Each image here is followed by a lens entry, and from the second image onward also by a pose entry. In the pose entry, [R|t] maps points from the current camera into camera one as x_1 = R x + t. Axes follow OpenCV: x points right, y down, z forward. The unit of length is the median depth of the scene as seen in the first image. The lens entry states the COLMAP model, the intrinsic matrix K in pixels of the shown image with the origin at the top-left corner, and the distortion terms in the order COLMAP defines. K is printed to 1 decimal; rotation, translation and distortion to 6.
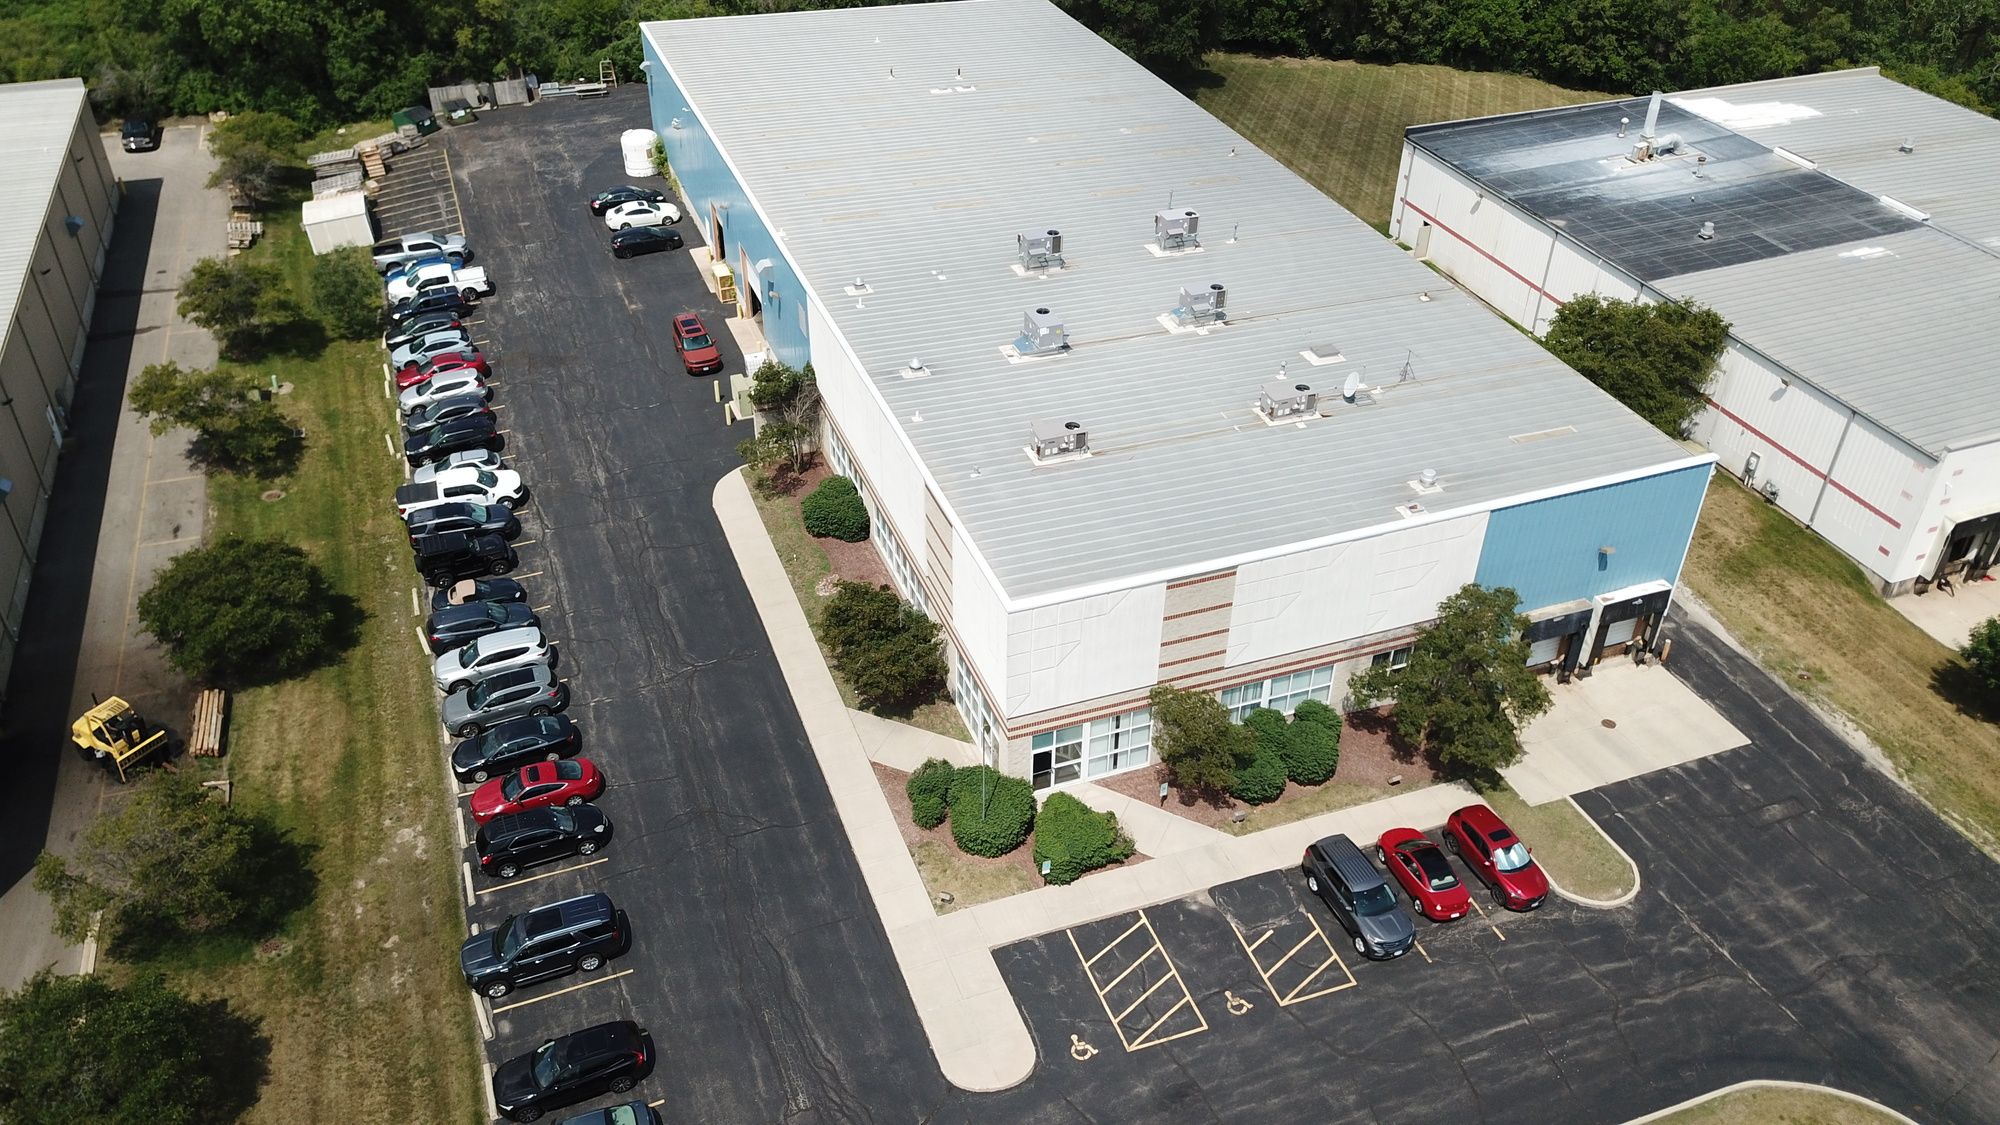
lens RADIAL K [[1534.9, 0, 991.9], [0, 1534.9, 556.5], [0, 0, 1]] dist [-0.001771, 0.011688]
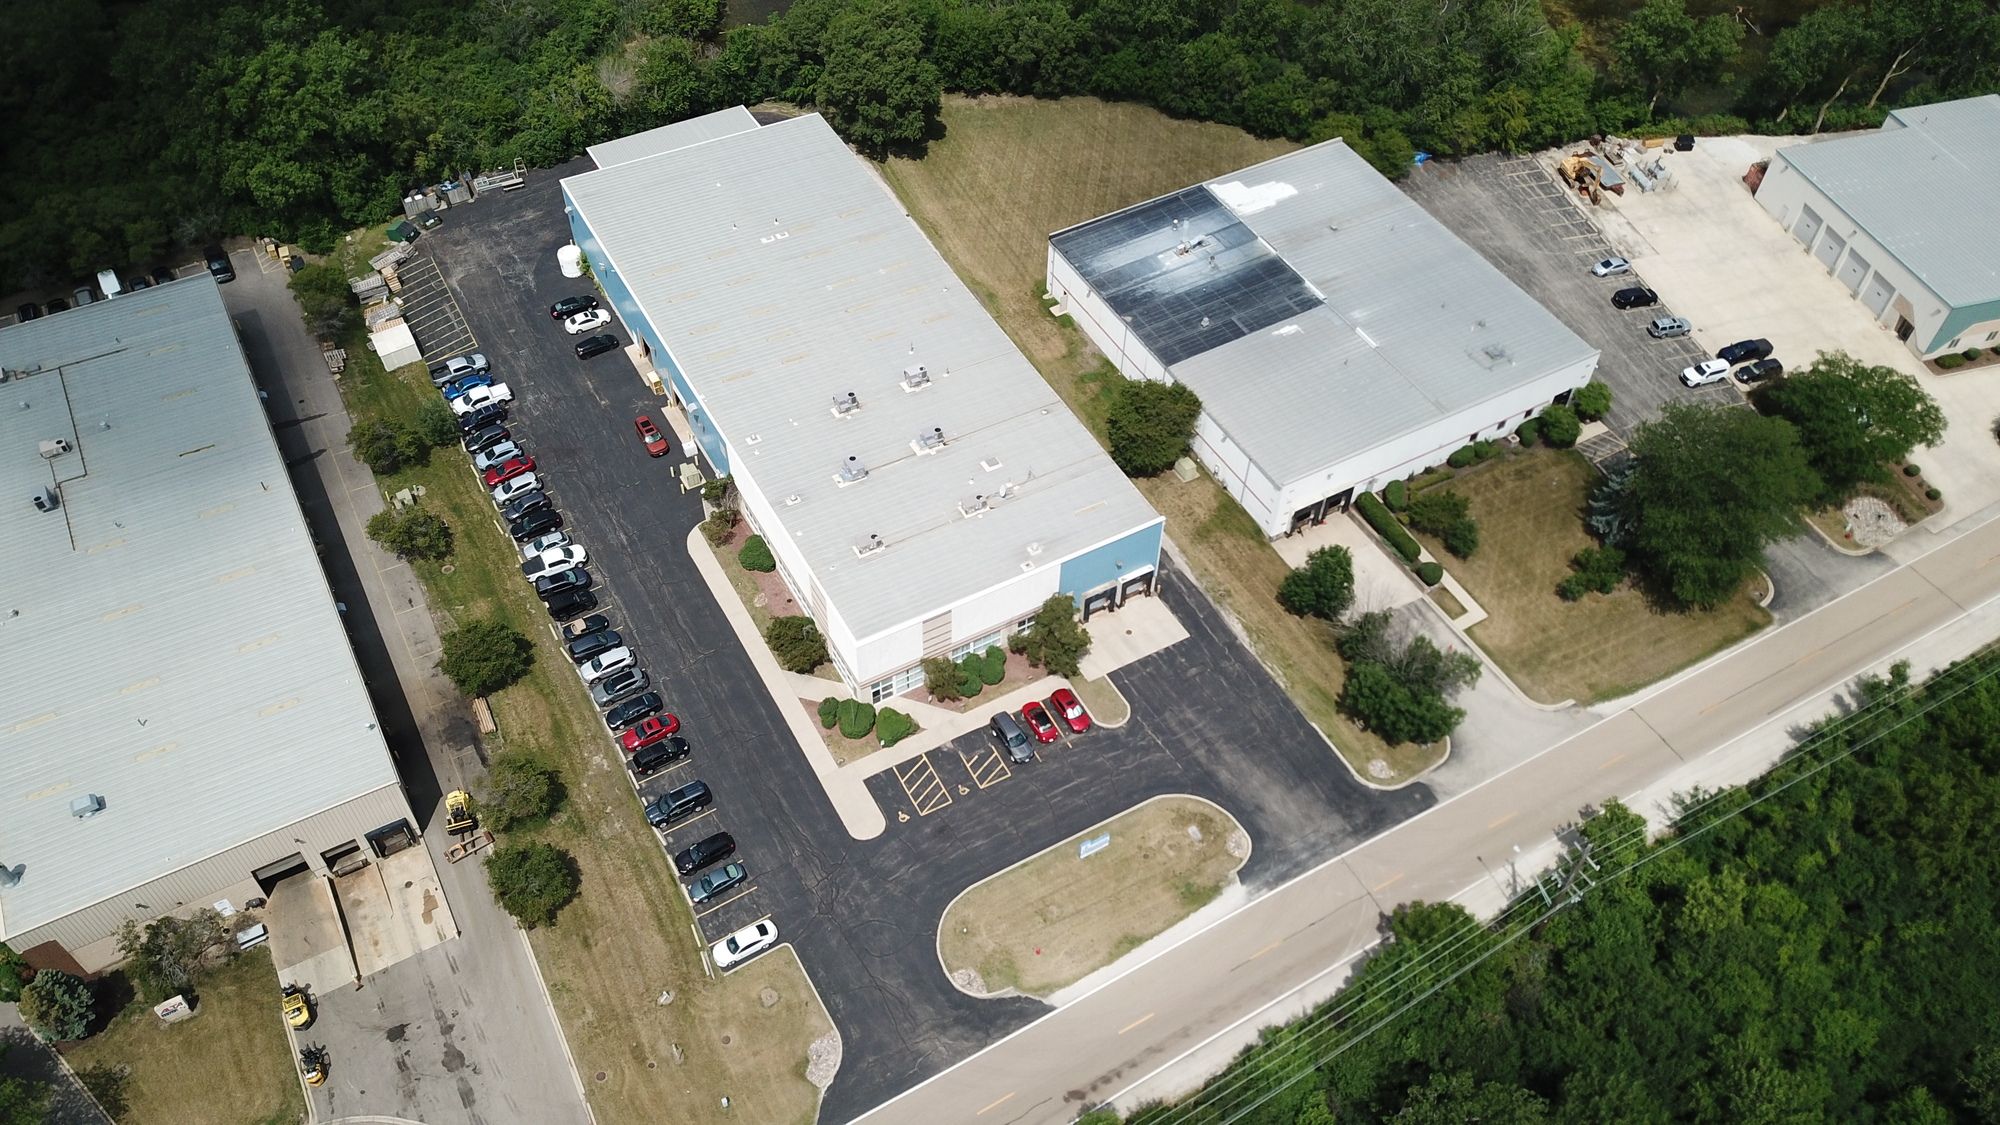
lens RADIAL K [[1518.6, 0, 996.9], [0, 1518.6, 570.4], [0, 0, 1]] dist [0.086647, -0.255820]
pose [[0.987820, -0.112093, 0.107922, -0.010962], [0.081801, 0.964100, 0.252625, -0.538583], [-0.132366, -0.240720, 0.961527, -1.039391]]
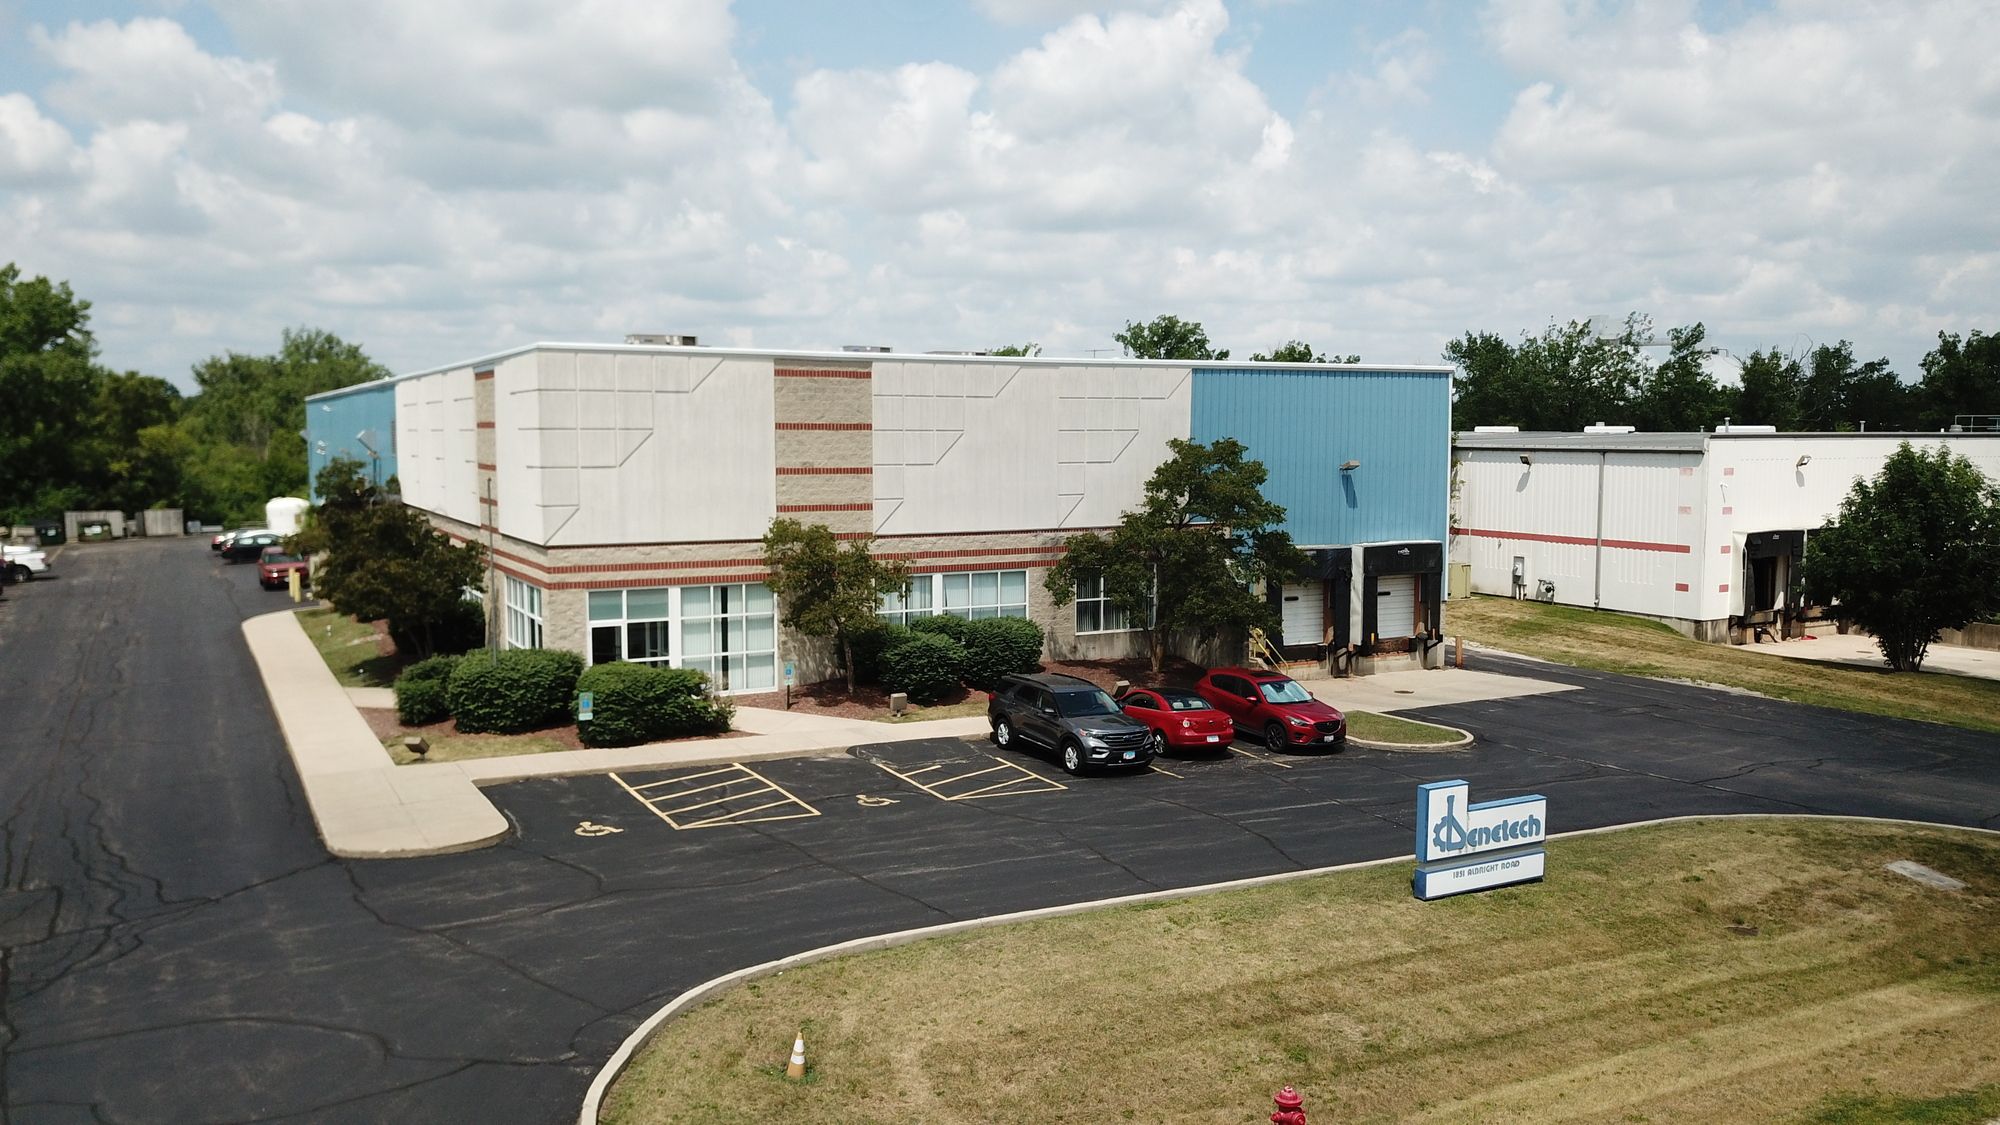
lens RADIAL K [[1535.2, 0, 1000.0], [0, 1535.2, 562.5], [0, 0, 1]] dist [0.007181, -0.009597]
pose [[0.990458, -0.022357, 0.135988, 0.101943], [0.087924, 0.862352, -0.498616, 0.411414], [-0.106122, 0.505815, 0.856089, 0.337352]]
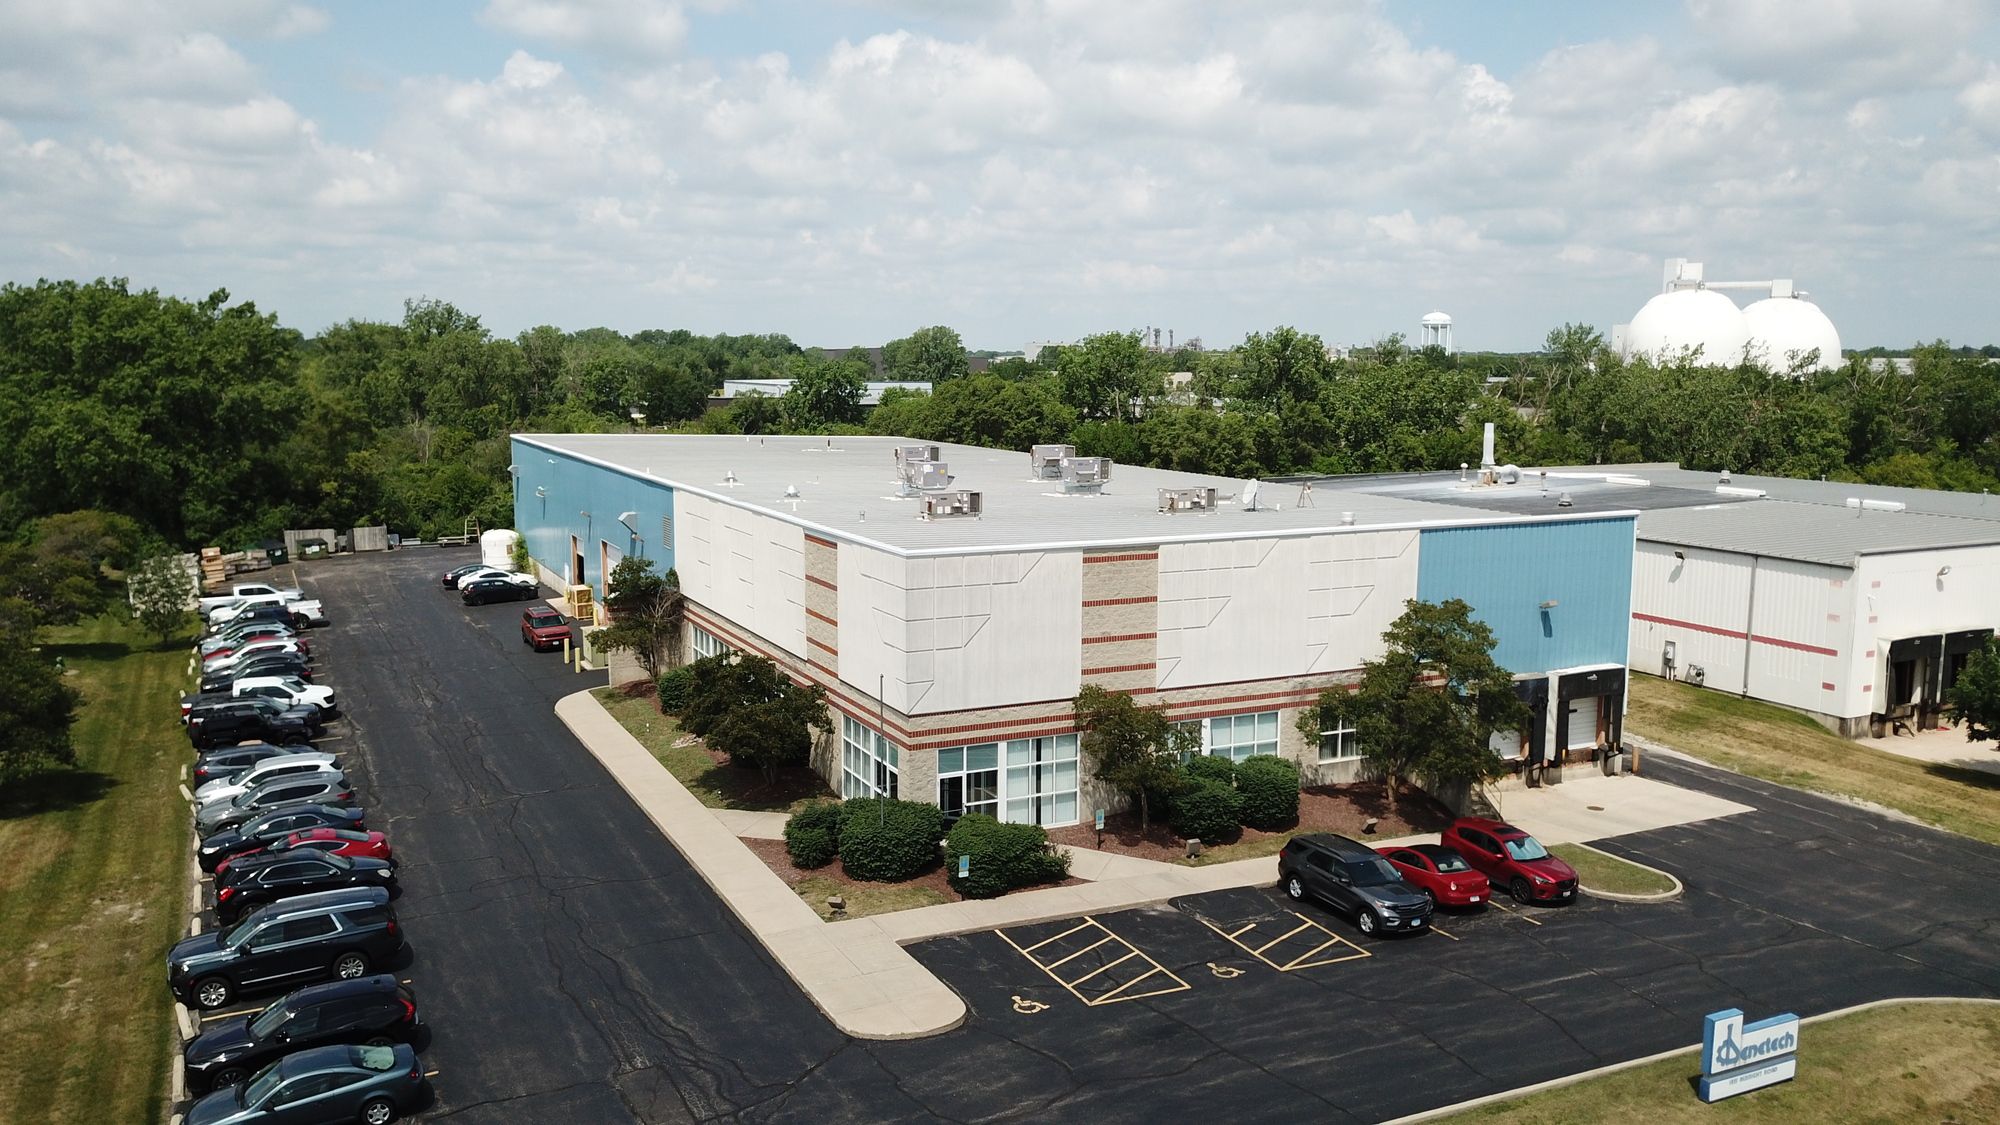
lens RADIAL K [[1534.9, 0, 991.9], [0, 1534.9, 556.5], [0, 0, 1]] dist [-0.001771, 0.011688]
pose [[0.995094, -0.018992, 0.097096, -0.020044], [0.061966, 0.884704, -0.462016, 0.360835], [-0.077126, 0.465766, 0.881540, 0.191709]]
